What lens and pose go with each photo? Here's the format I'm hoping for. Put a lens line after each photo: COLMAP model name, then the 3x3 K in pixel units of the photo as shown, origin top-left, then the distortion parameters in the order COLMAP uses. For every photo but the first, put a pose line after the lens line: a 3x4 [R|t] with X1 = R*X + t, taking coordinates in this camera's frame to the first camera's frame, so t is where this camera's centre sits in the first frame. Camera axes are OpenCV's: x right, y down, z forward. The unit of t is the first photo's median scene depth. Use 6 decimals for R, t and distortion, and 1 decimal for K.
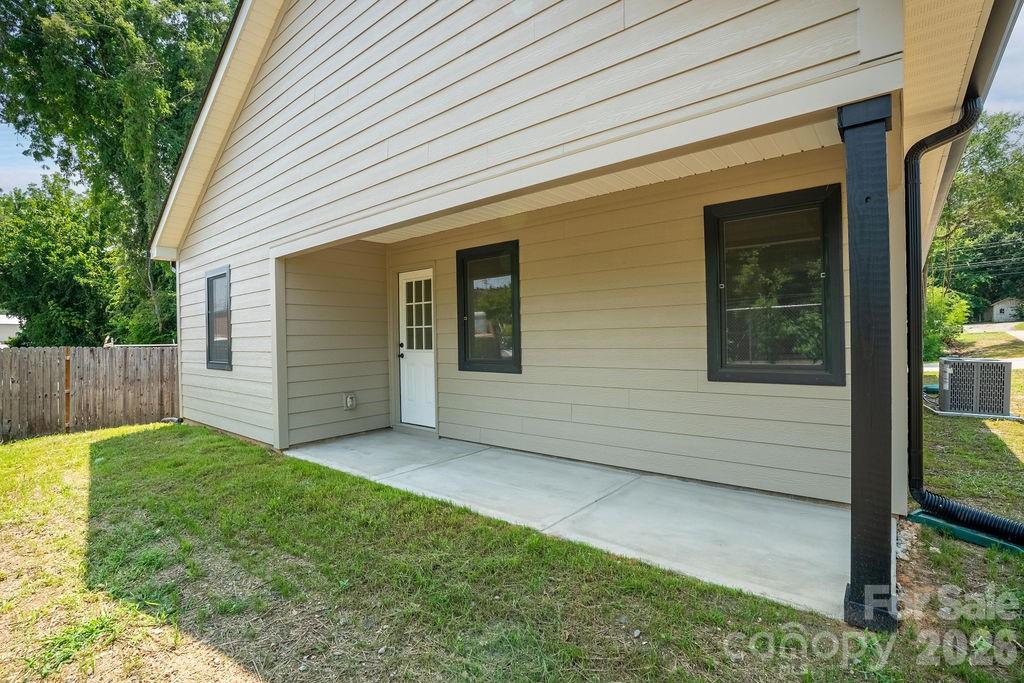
lens RADIAL K [[475.0, 0, 494.3], [0, 475.0, 352.9], [0, 0, 1]] dist [0.001005, 0.000577]
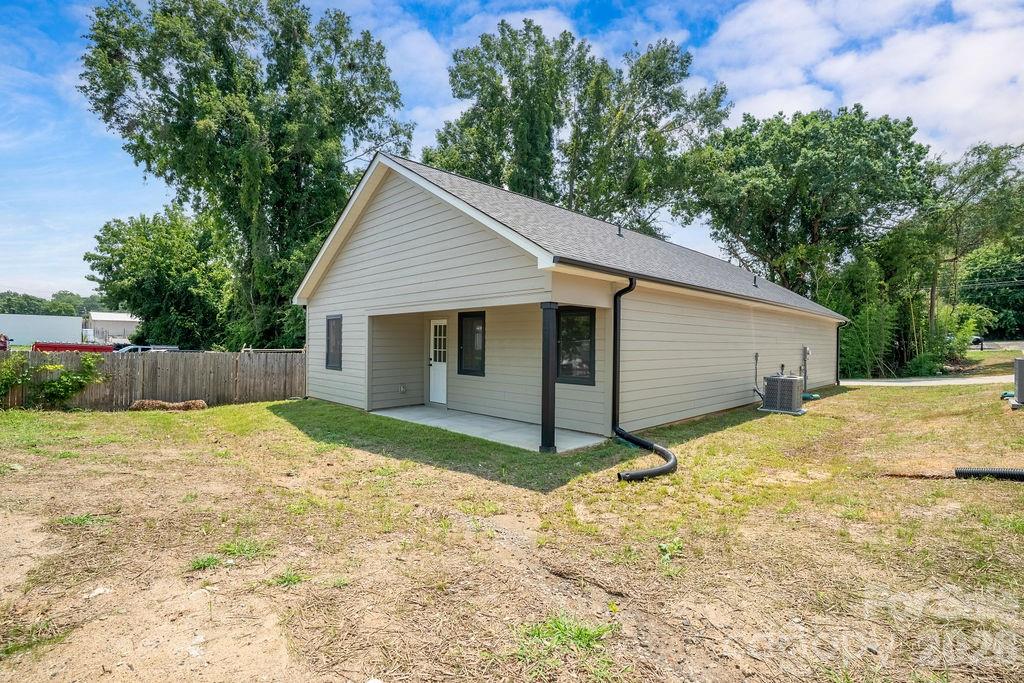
lens RADIAL K [[474.2, 0, 509.3], [0, 474.2, 359.7], [0, 0, 1]] dist [0.000381, 0.000459]
pose [[0.996451, 0.027361, -0.079606, 0.252478], [-0.026553, 0.999585, 0.011187, -0.043540], [0.079879, -0.009033, 0.996764, -0.801309]]
